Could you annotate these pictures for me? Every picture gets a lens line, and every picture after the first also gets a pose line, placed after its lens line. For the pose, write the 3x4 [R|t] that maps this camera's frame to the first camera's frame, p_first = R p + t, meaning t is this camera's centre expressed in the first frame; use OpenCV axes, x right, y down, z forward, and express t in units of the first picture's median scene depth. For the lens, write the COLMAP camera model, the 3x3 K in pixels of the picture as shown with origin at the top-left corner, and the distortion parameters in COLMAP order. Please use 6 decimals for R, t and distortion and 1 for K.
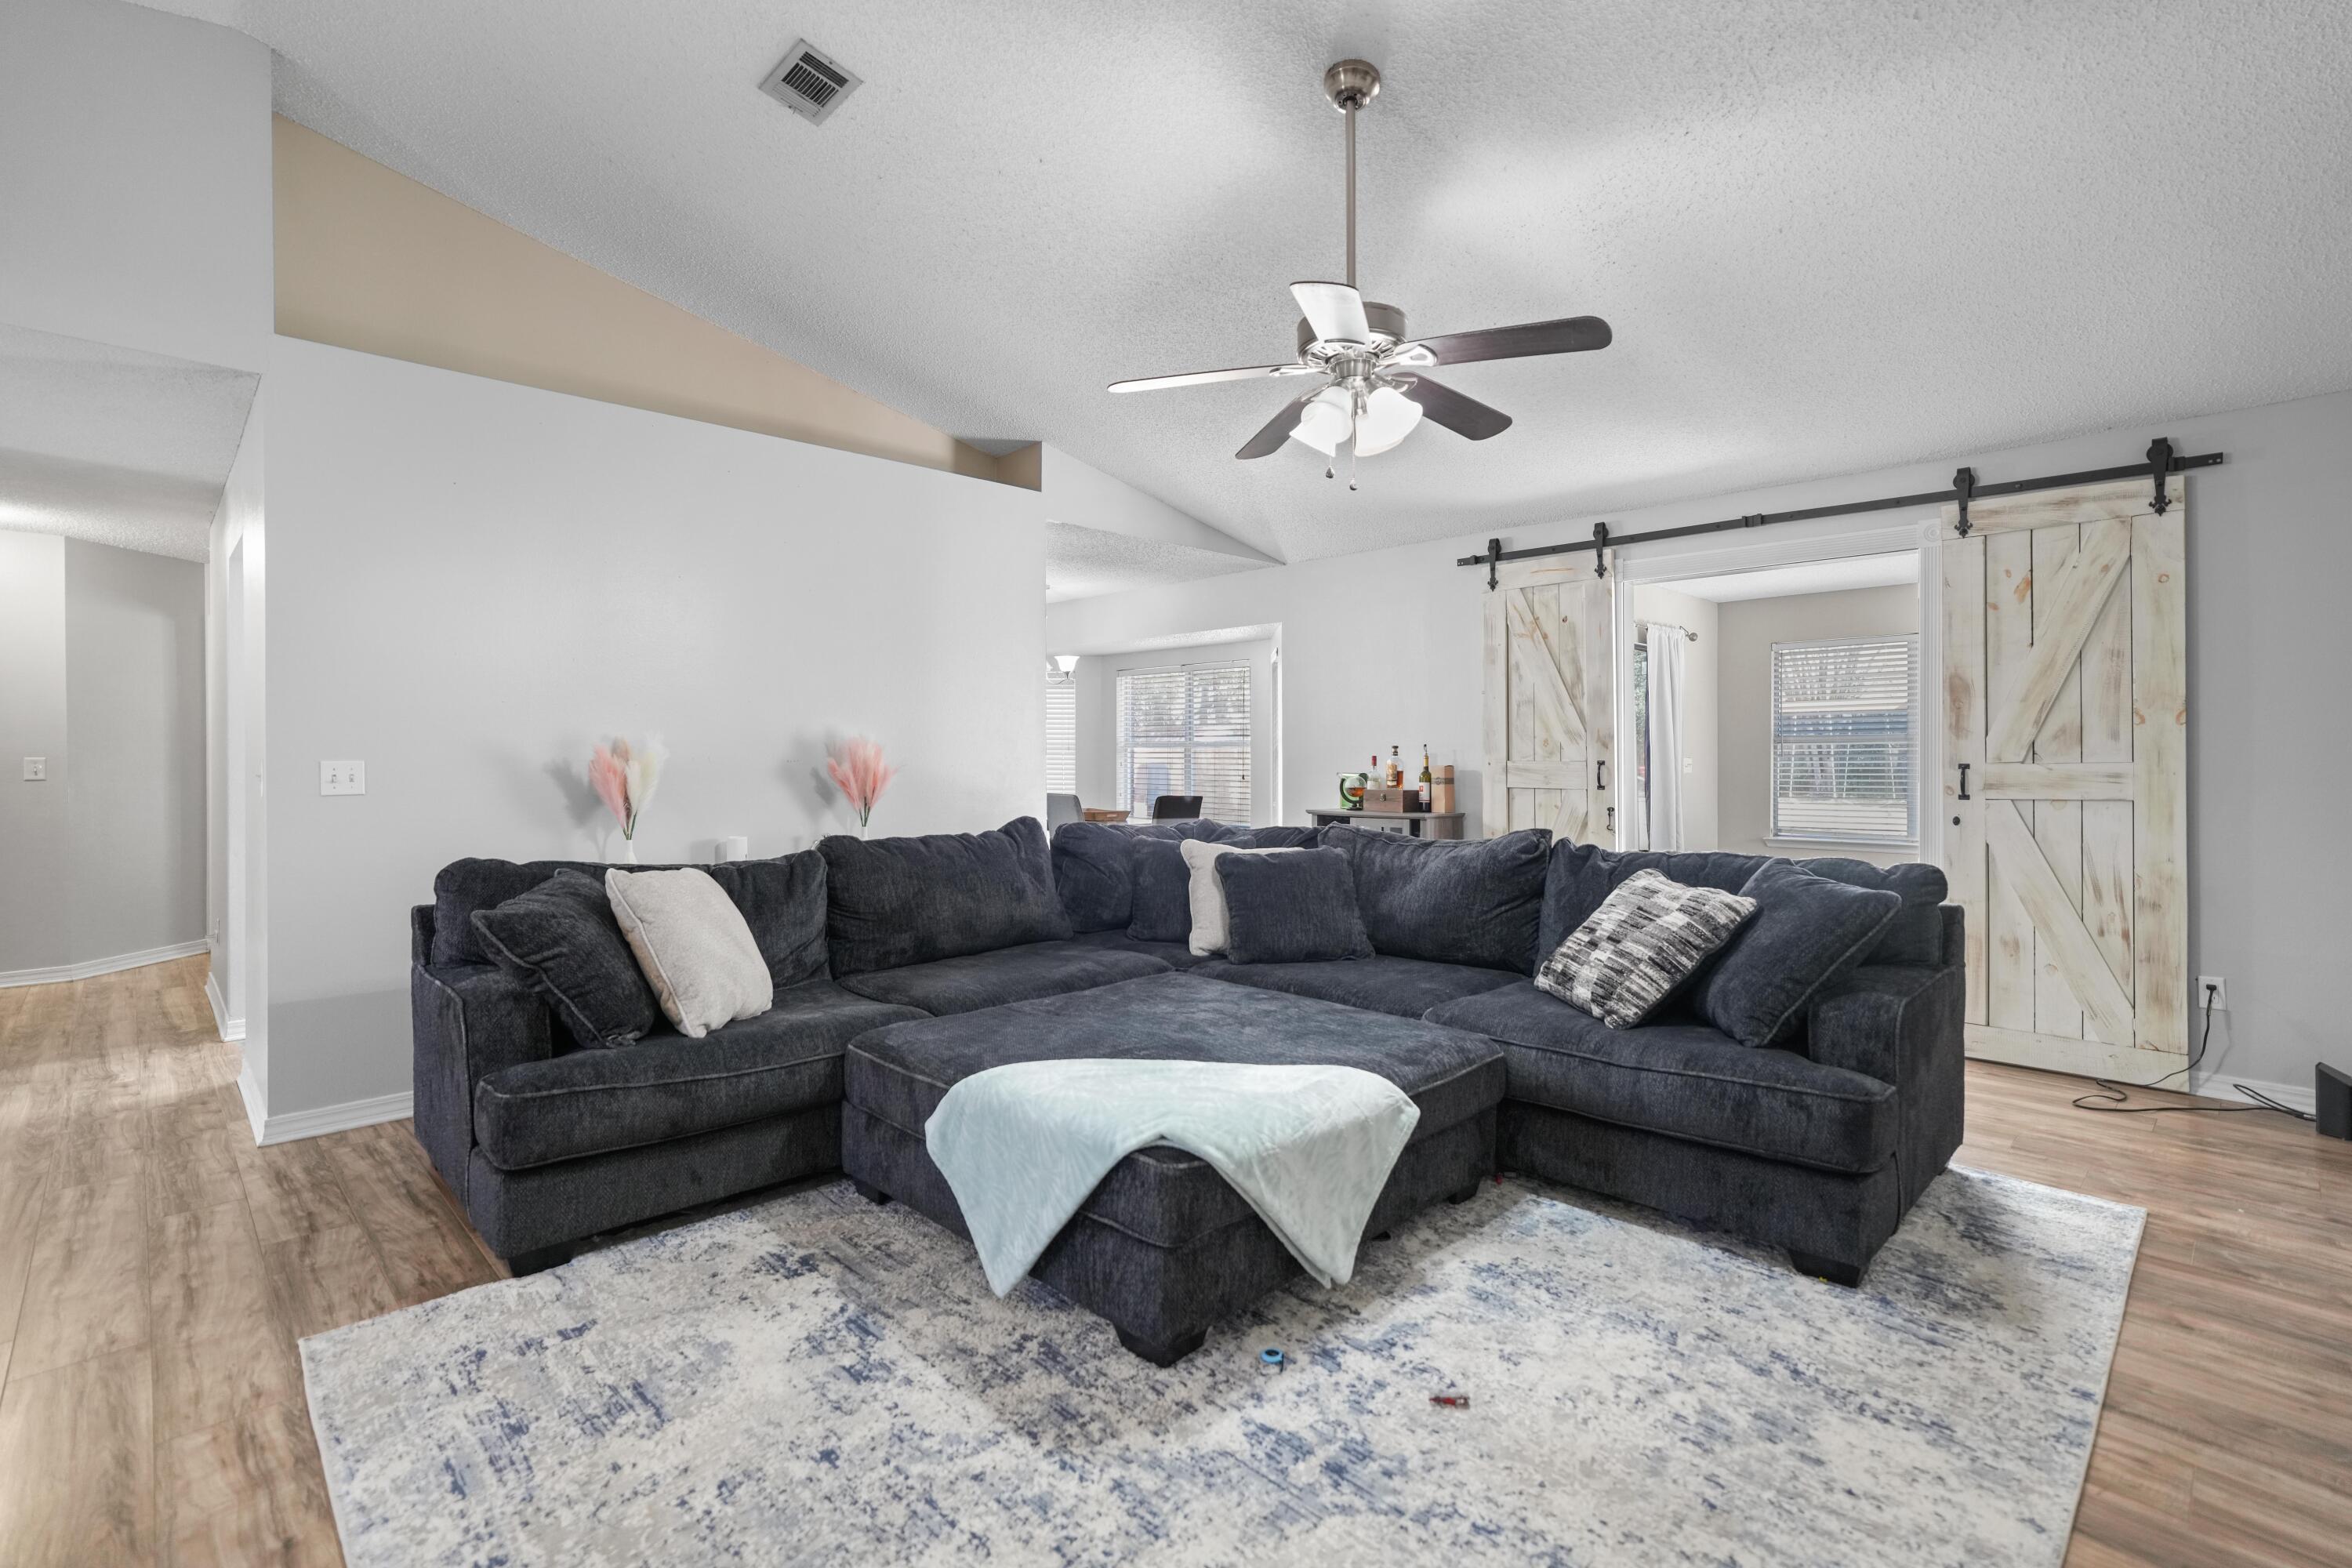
lens RADIAL K [[1058.8, 0, 1159.5], [0, 1058.8, 783.4], [0, 0, 1]] dist [-0.044225, 0.024997]
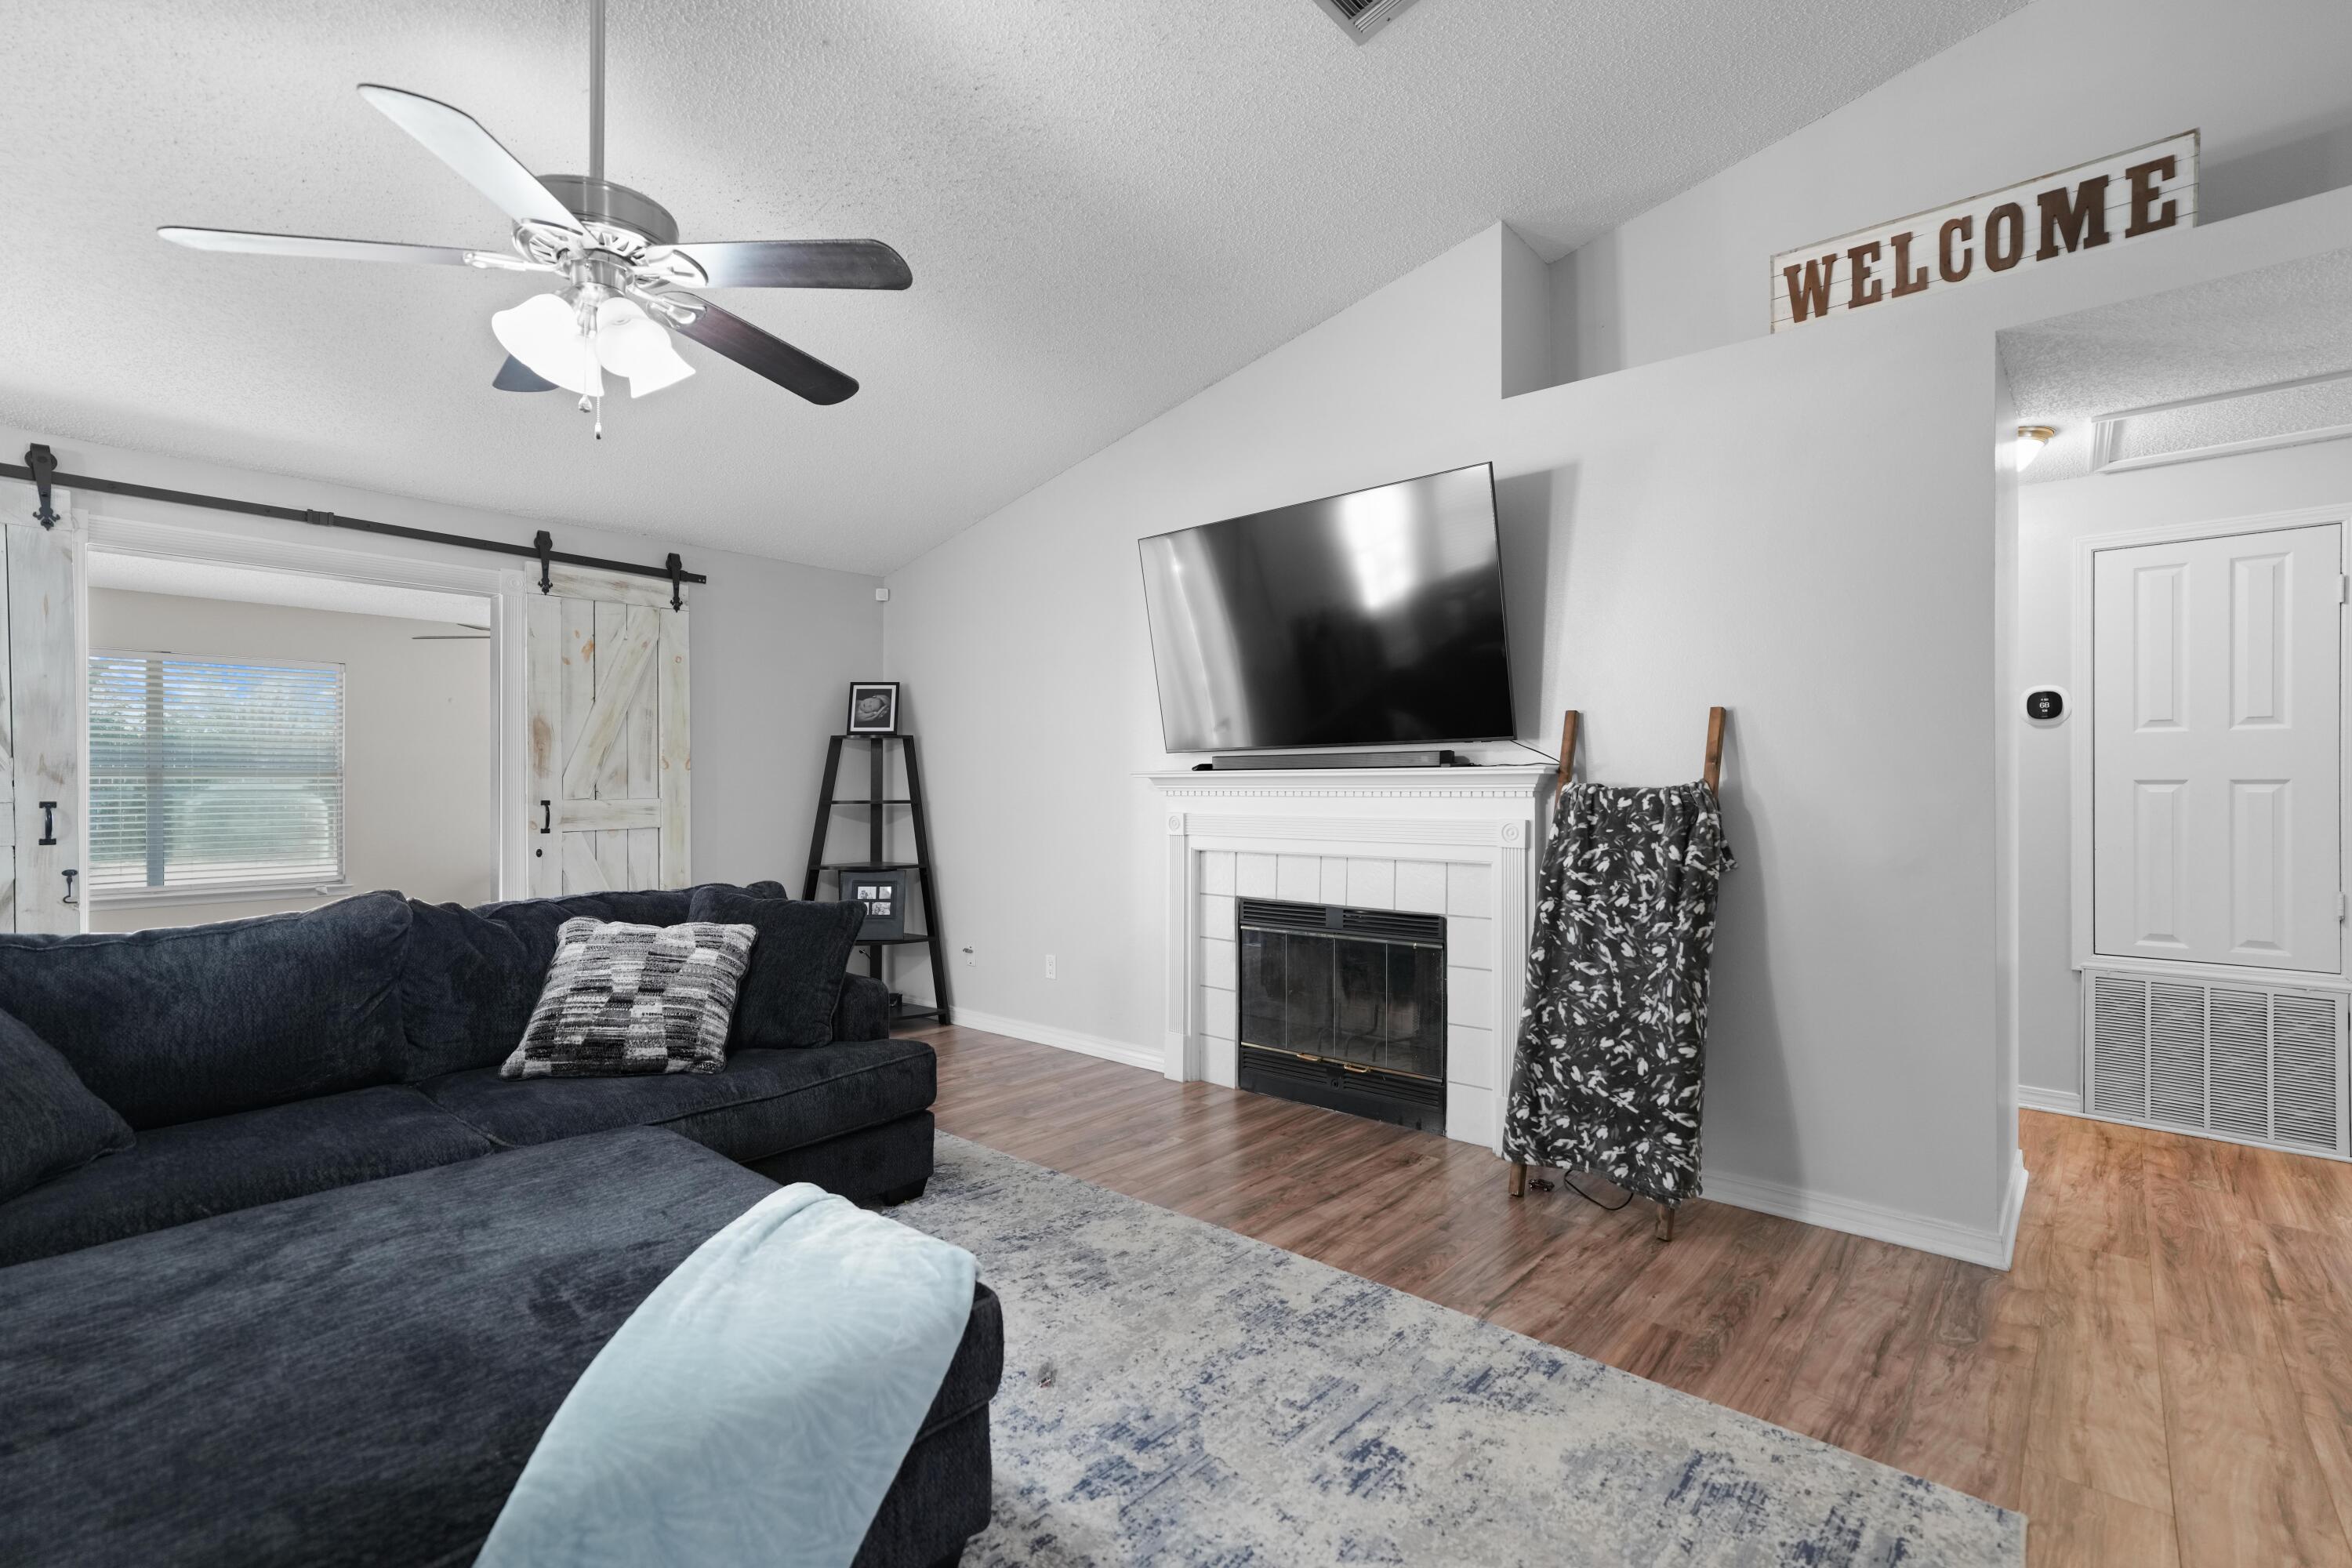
lens RADIAL K [[1073.1, 0, 1175.2], [0, 1073.1, 761.0], [0, 0, 1]] dist [0.025376, -0.000965]
pose [[-0.076992, 0.026549, 0.996678, -0.610277], [0.025973, 0.999360, -0.024614, -0.022355], [-0.996693, 0.023992, -0.077633, 0.634614]]
